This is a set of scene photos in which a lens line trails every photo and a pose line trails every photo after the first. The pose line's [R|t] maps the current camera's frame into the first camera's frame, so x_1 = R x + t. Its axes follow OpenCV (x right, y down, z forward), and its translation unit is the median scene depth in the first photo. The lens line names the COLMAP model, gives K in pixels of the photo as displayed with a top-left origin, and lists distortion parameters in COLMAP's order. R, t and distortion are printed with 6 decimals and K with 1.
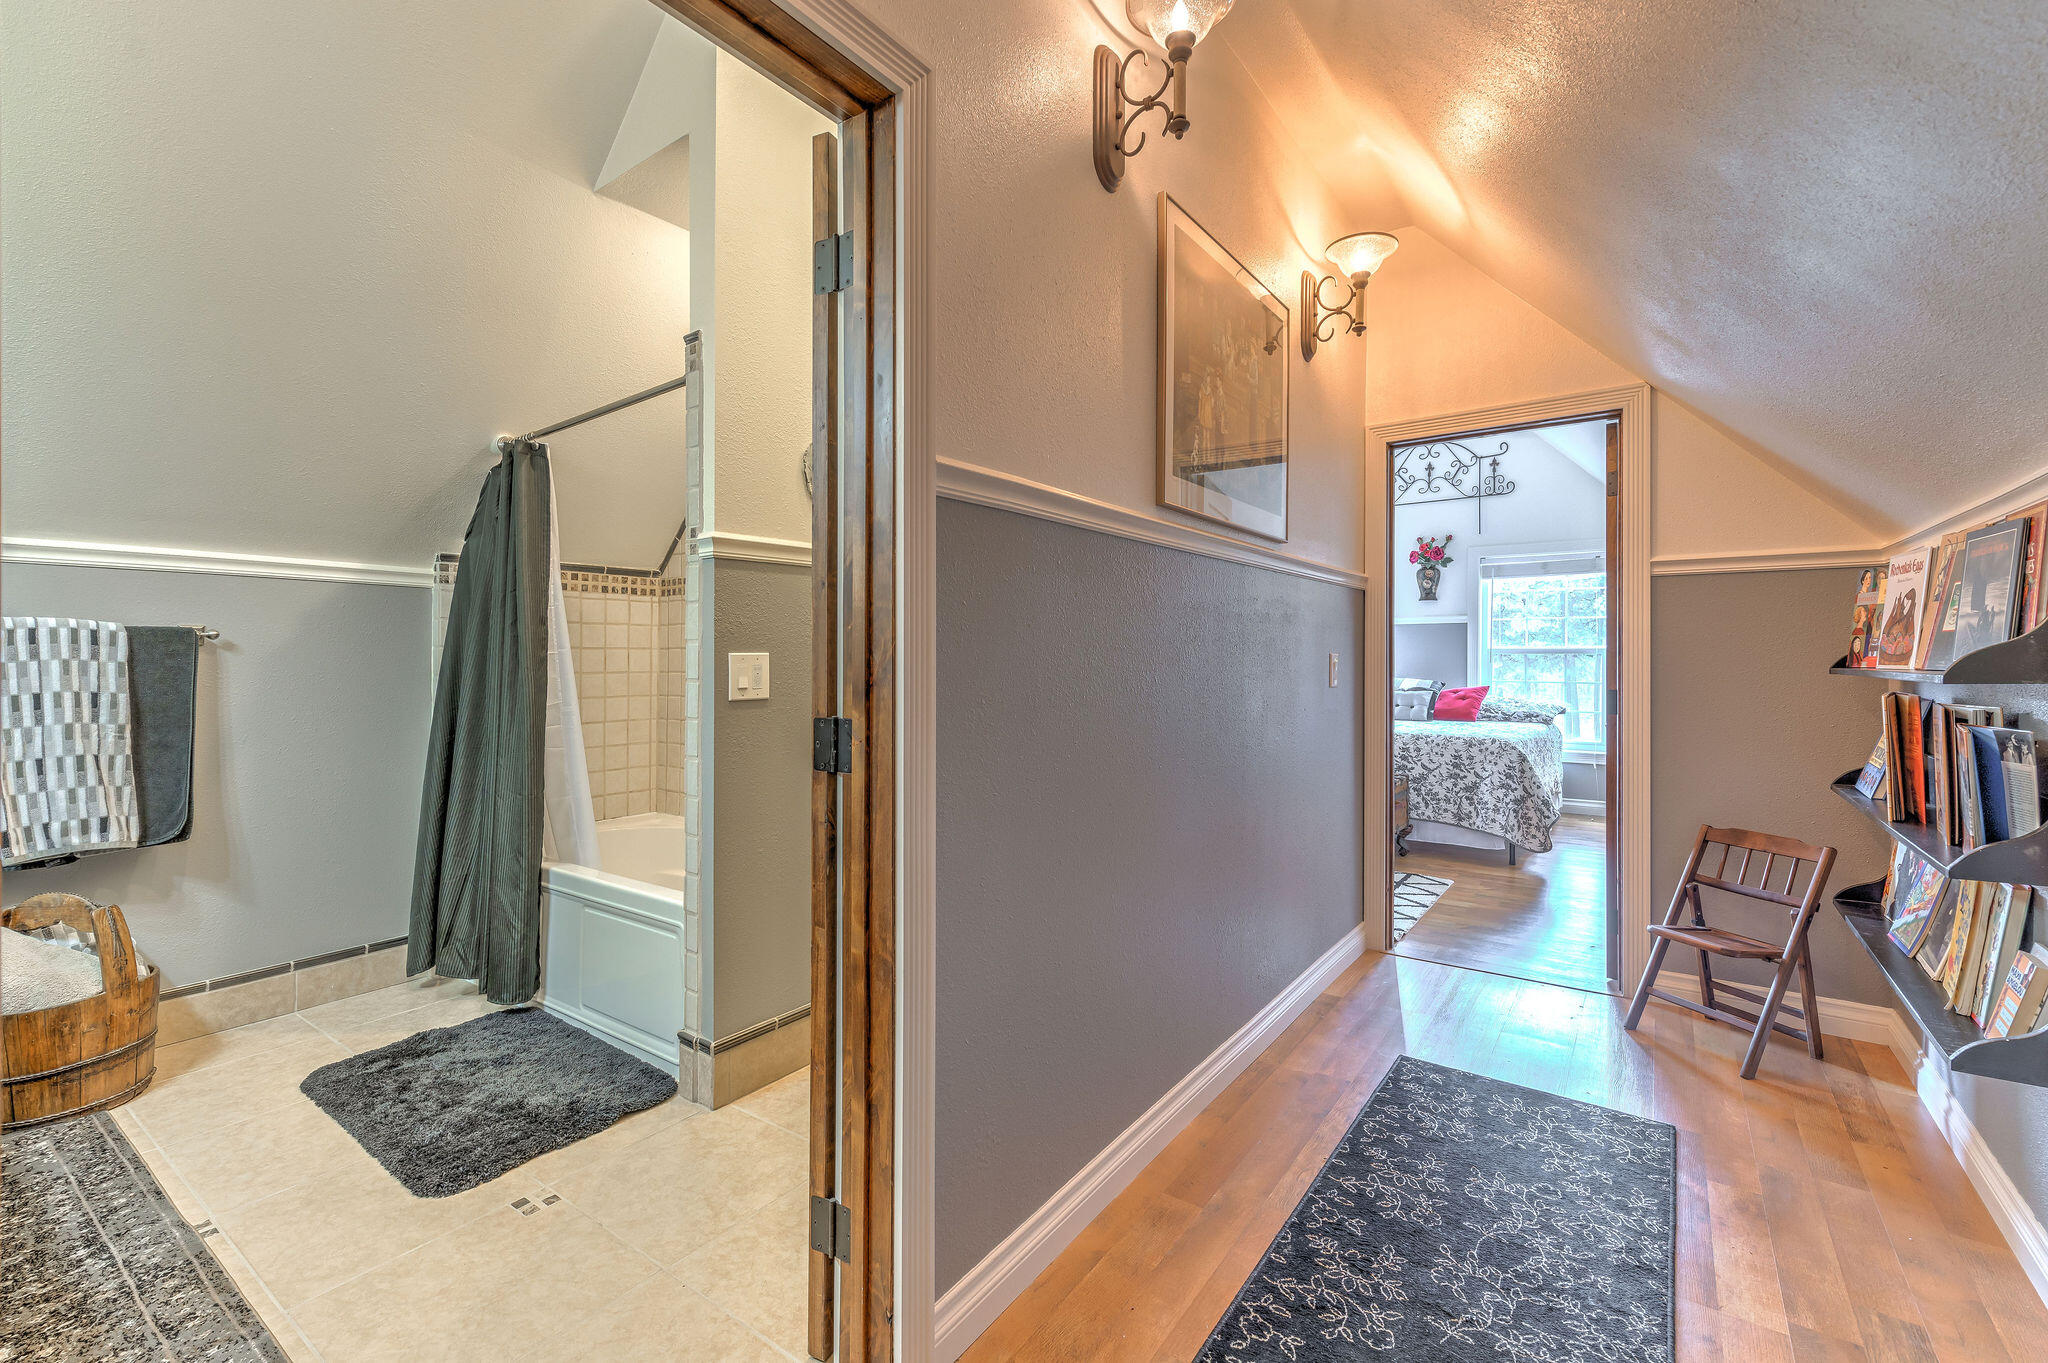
lens RADIAL K [[884.6, 0, 1041.6], [0, 884.6, 660.6], [0, 0, 1]] dist [-0.000737, -0.000508]
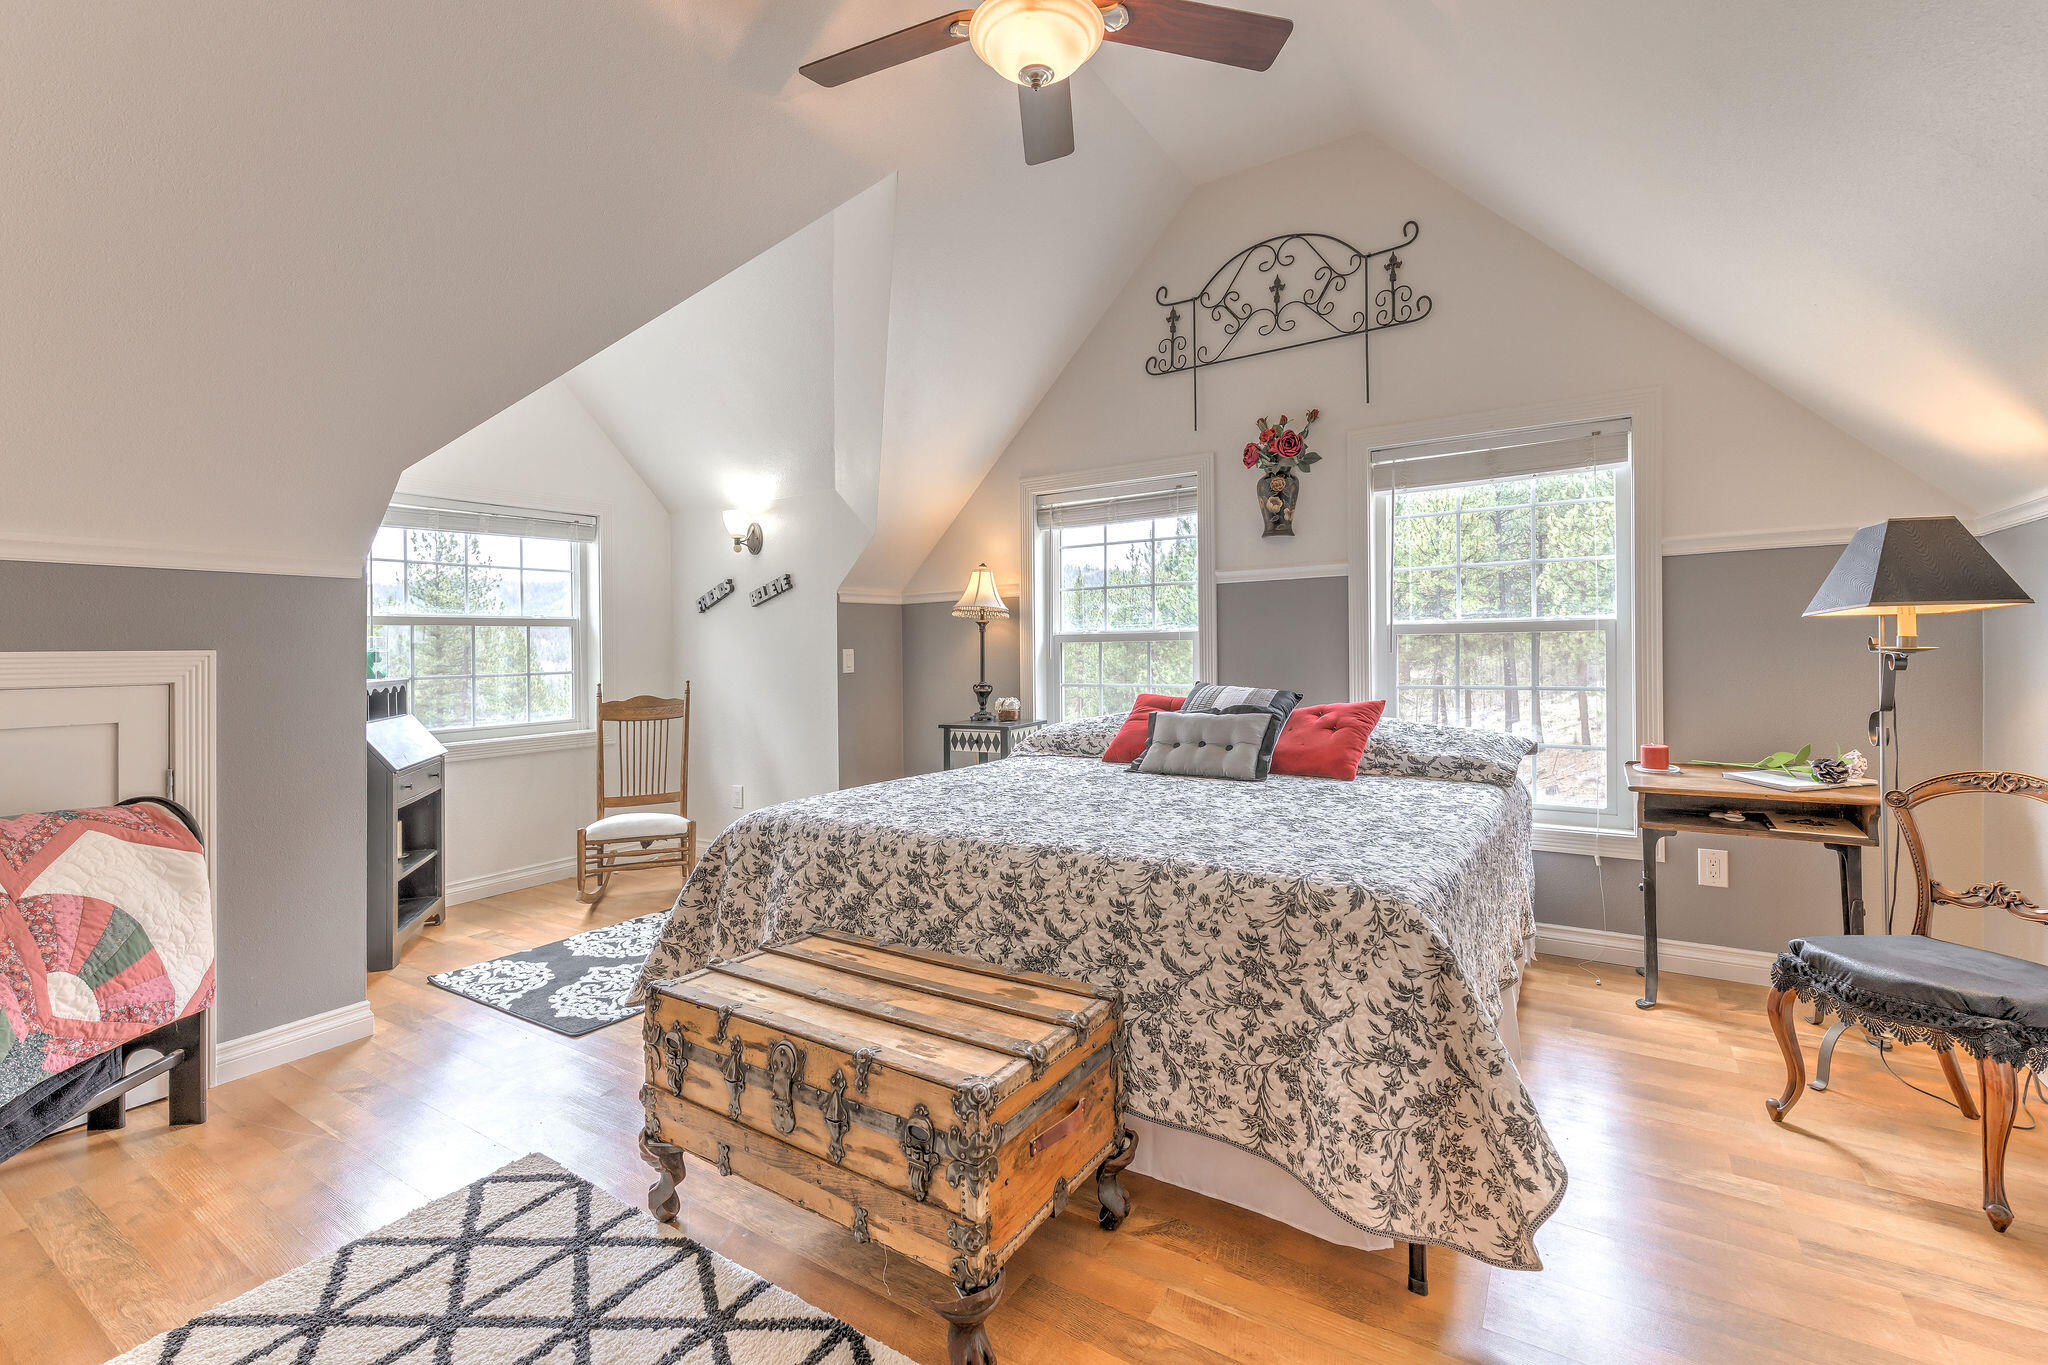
lens RADIAL K [[884.6, 0, 1051.7], [0, 884.6, 652.1], [0, 0, 1]] dist [-0.000737, -0.000508]
pose [[0.997880, -0.016077, 0.063062, 0.308355], [0.016013, 0.999871, 0.001518, -0.001862], [-0.063078, -0.000505, 0.998008, 0.553765]]
